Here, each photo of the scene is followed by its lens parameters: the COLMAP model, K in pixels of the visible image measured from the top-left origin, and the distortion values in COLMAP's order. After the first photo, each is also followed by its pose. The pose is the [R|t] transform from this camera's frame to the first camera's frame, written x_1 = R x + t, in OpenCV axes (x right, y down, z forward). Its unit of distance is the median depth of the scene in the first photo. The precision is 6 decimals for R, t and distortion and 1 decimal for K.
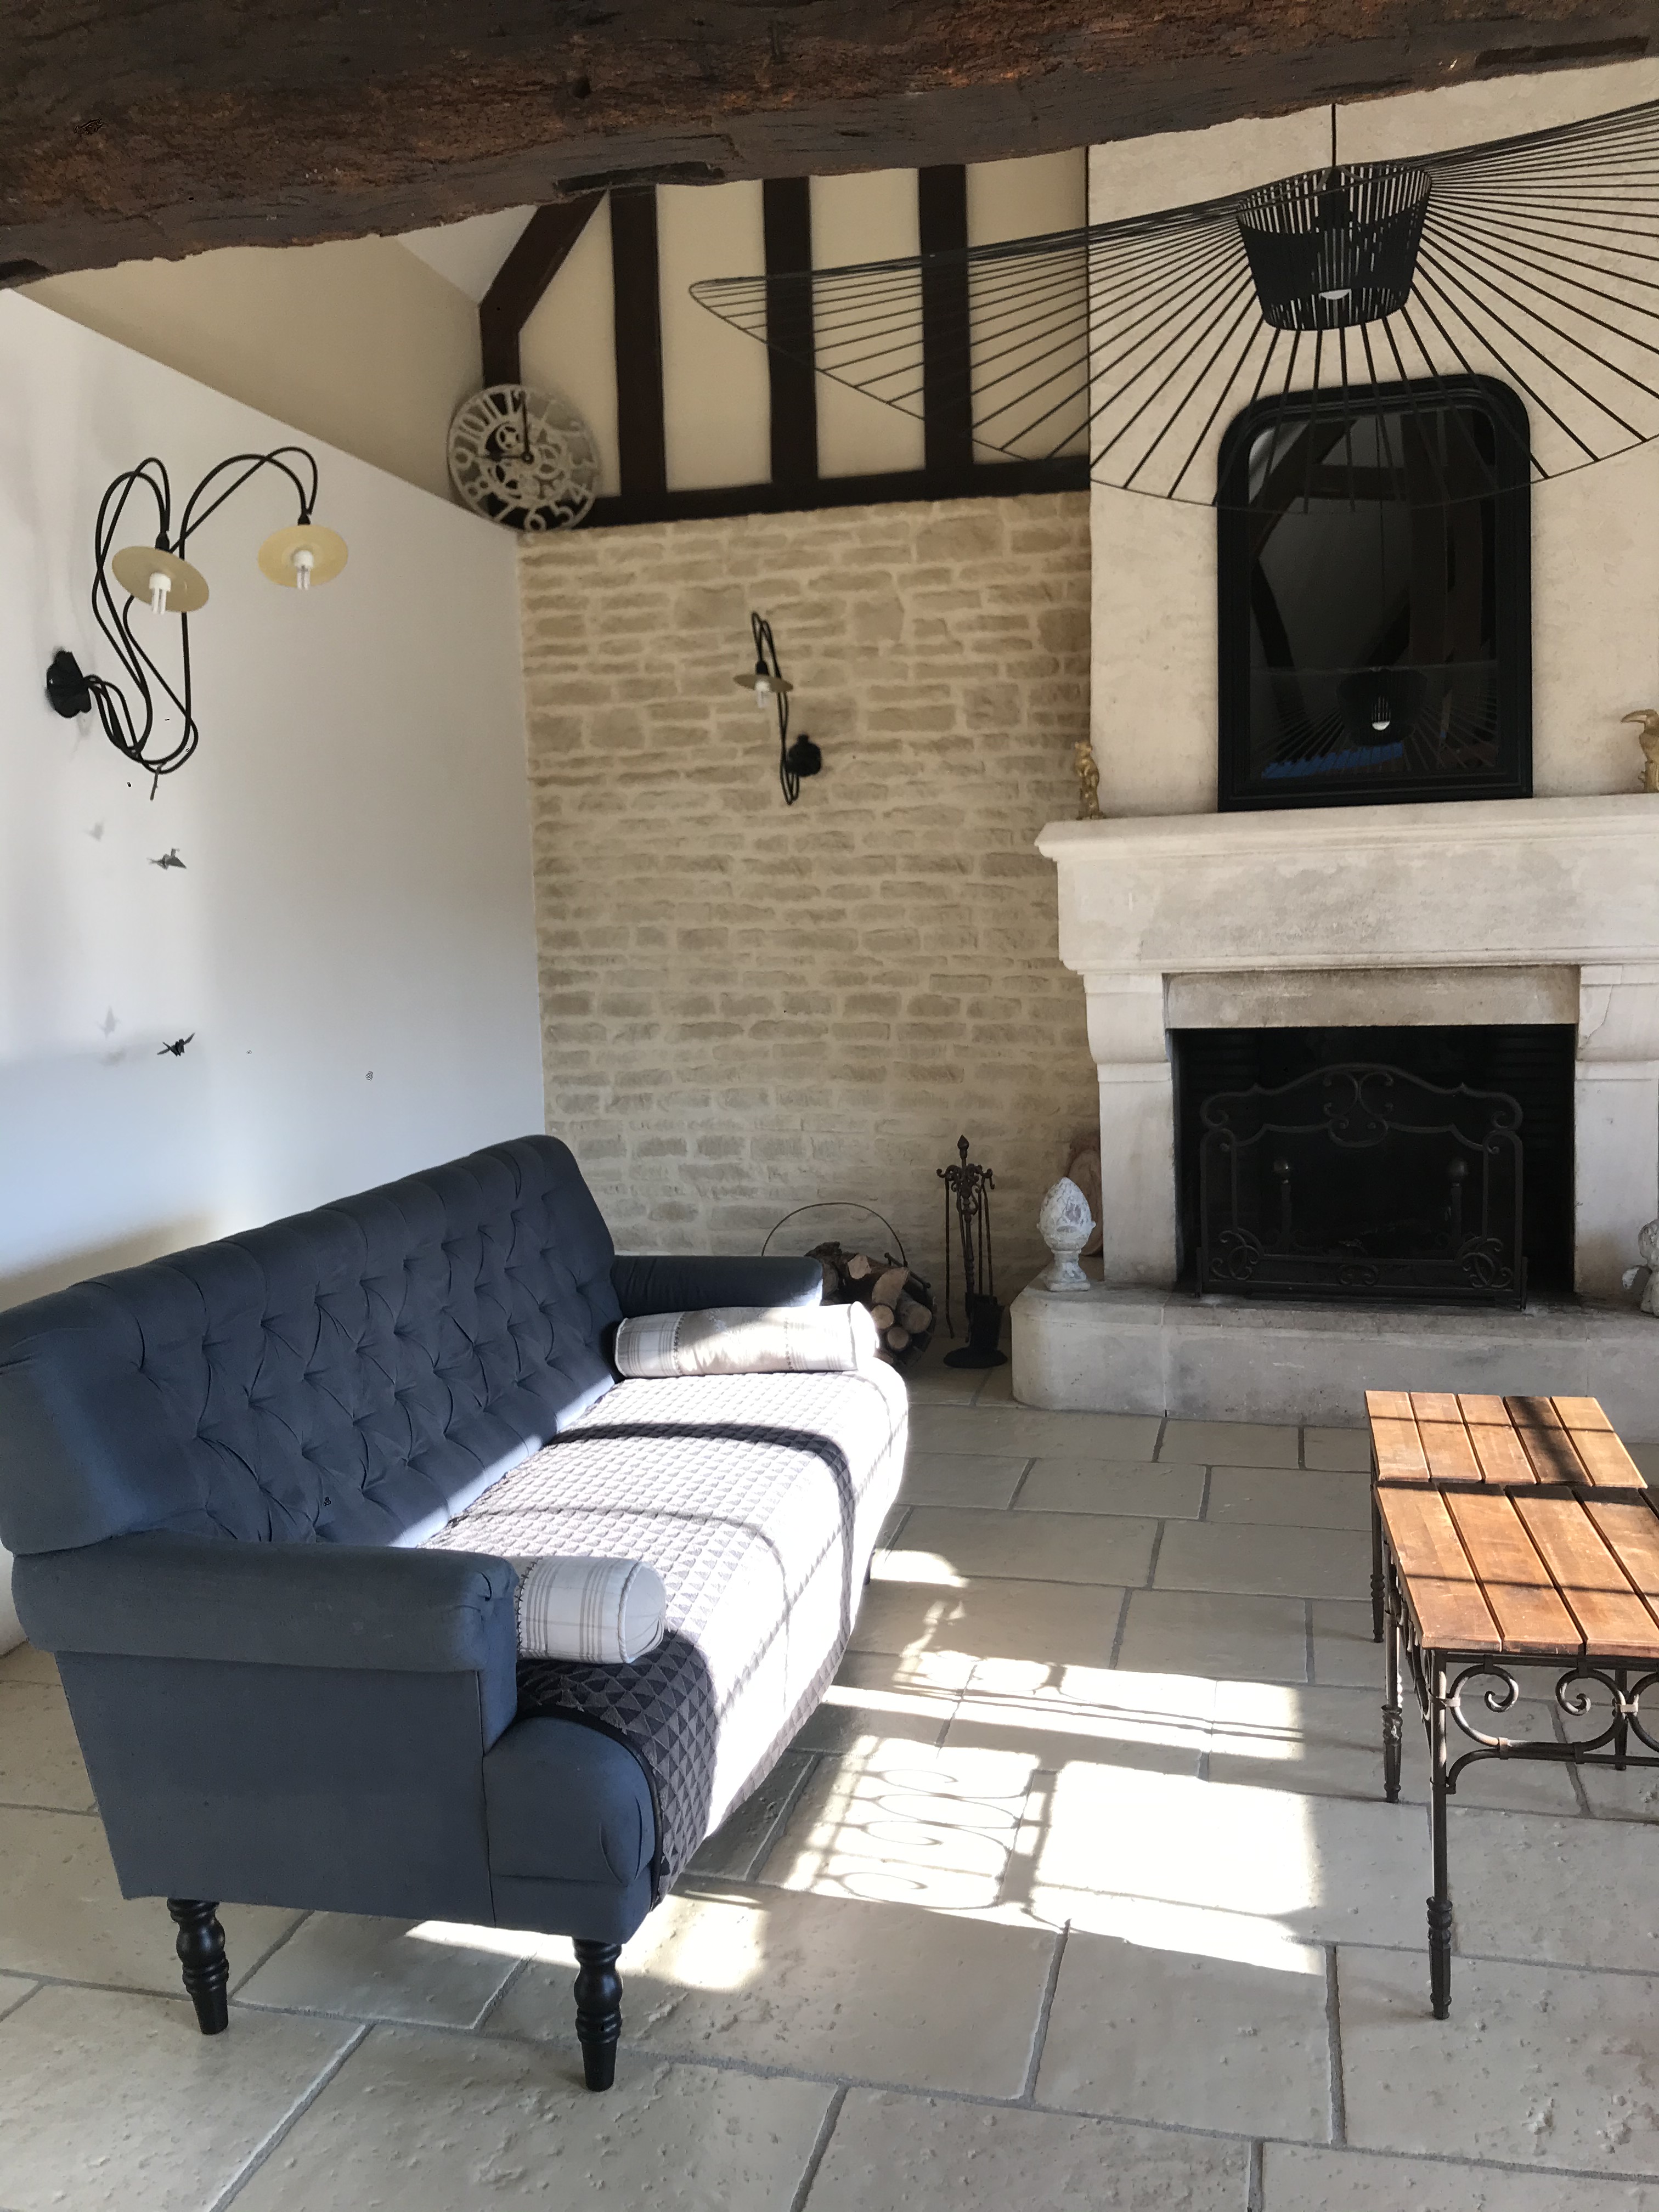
lens RADIAL K [[1843.8, 0, 799.3], [0, 1843.8, 1095.8], [0, 0, 1]] dist [0.015924, -0.009300]
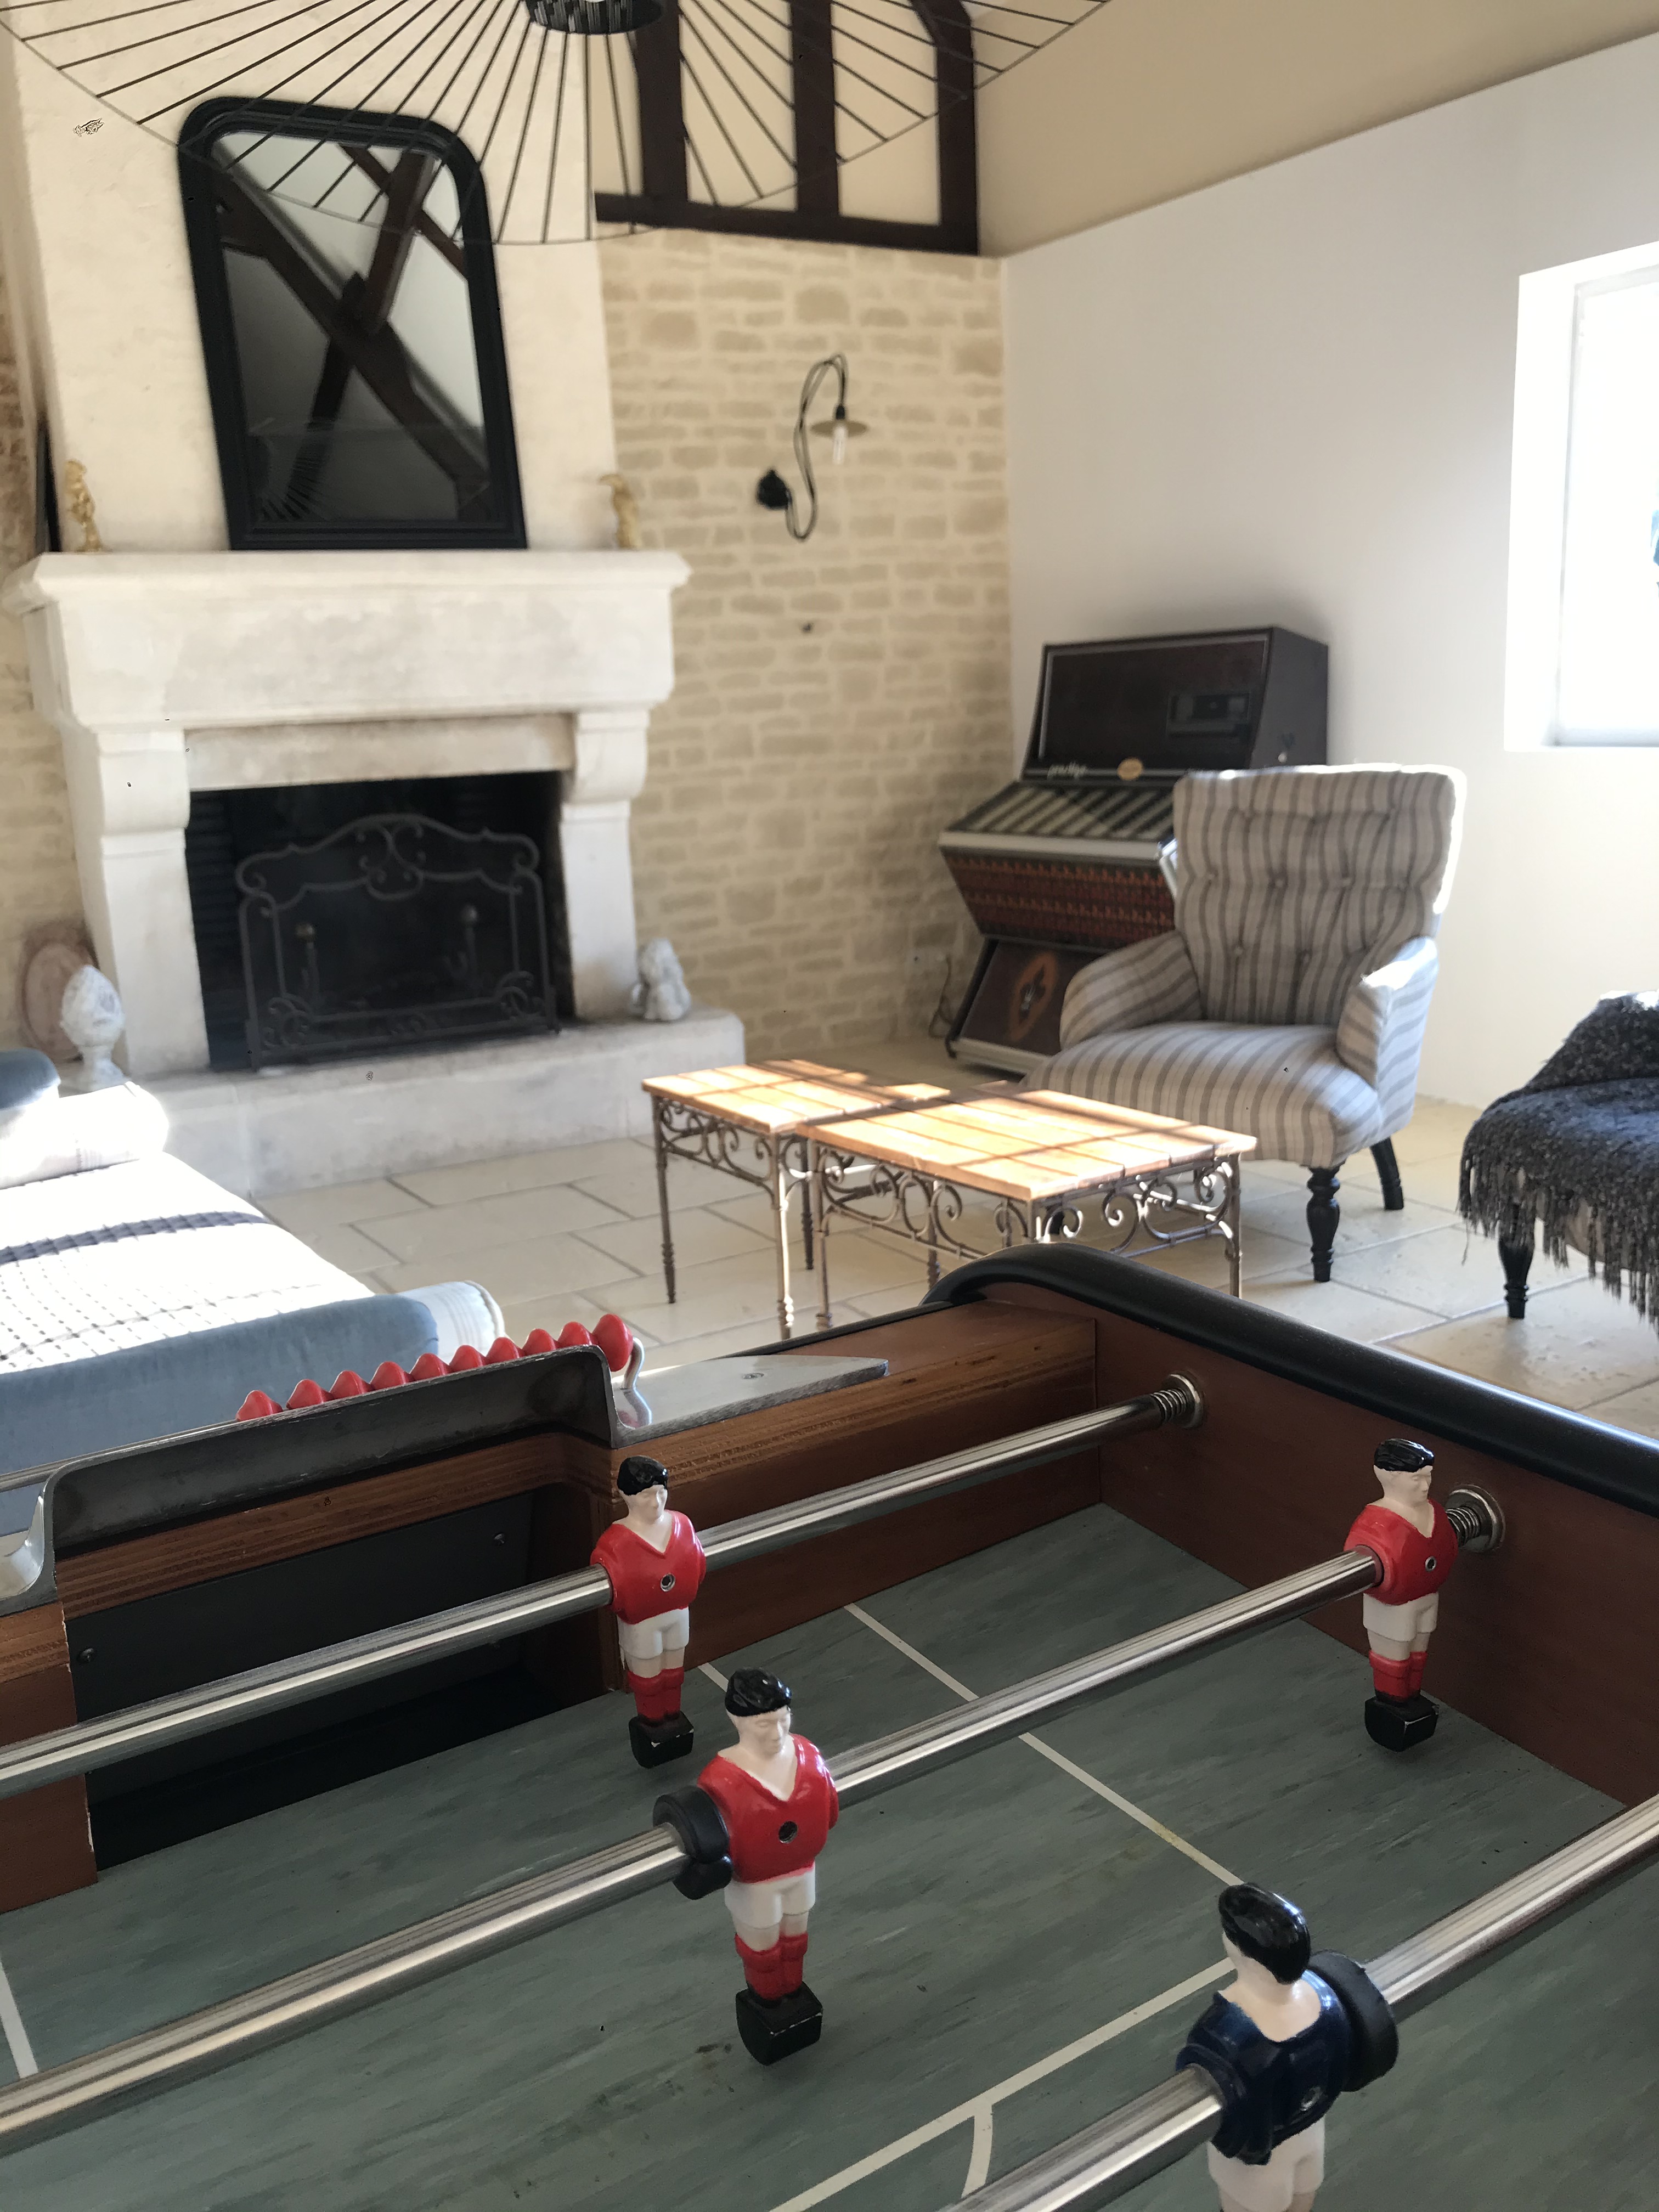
lens RADIAL K [[1826.9, 0, 829.5], [0, 1826.9, 1106.0], [0, 0, 1]] dist [0.063972, -0.214809]
pose [[0.683401, -0.154767, 0.713450, -0.267277], [0.091011, 0.987708, 0.127083, 0.033013], [-0.724348, -0.021917, 0.689086, 0.126633]]
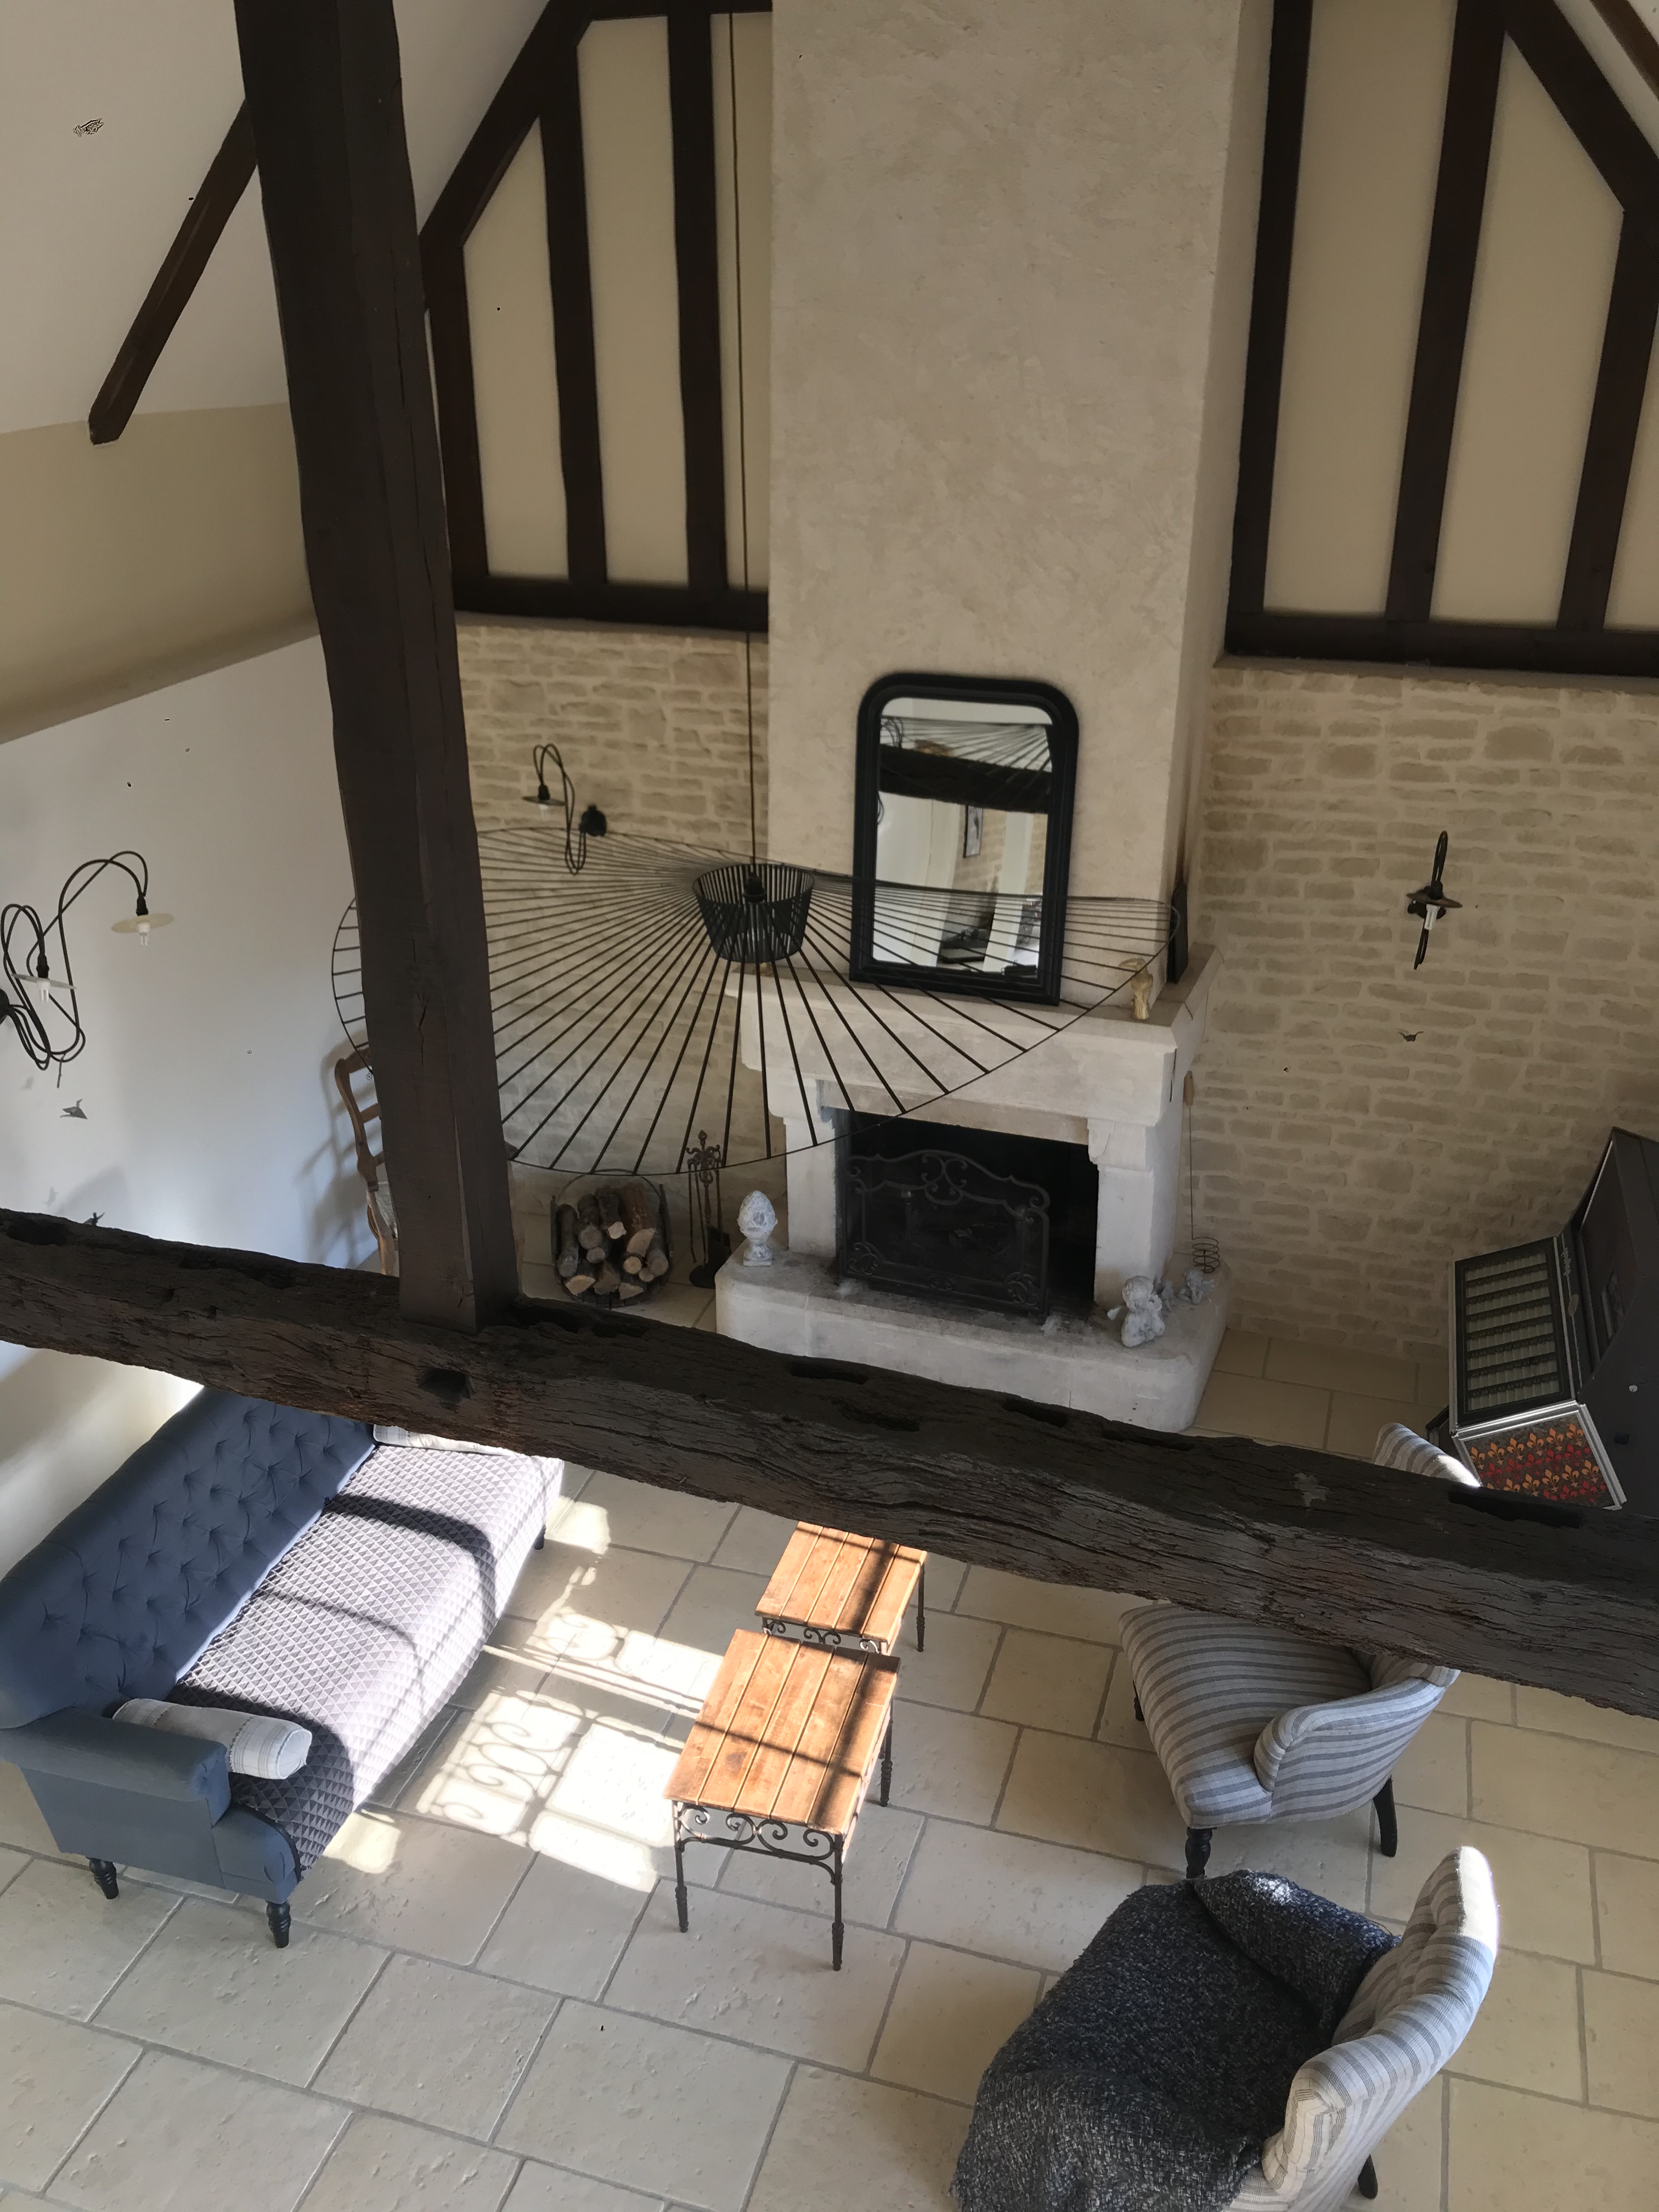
lens RADIAL K [[1826.9, 0, 829.5], [0, 1826.9, 1106.0], [0, 0, 1]] dist [0.063972, -0.214809]
pose [[0.998825, 0.040057, -0.027296, 0.245452], [-0.028745, 0.942895, 0.331847, -0.498855], [0.039030, -0.330673, 0.942938, -0.298380]]
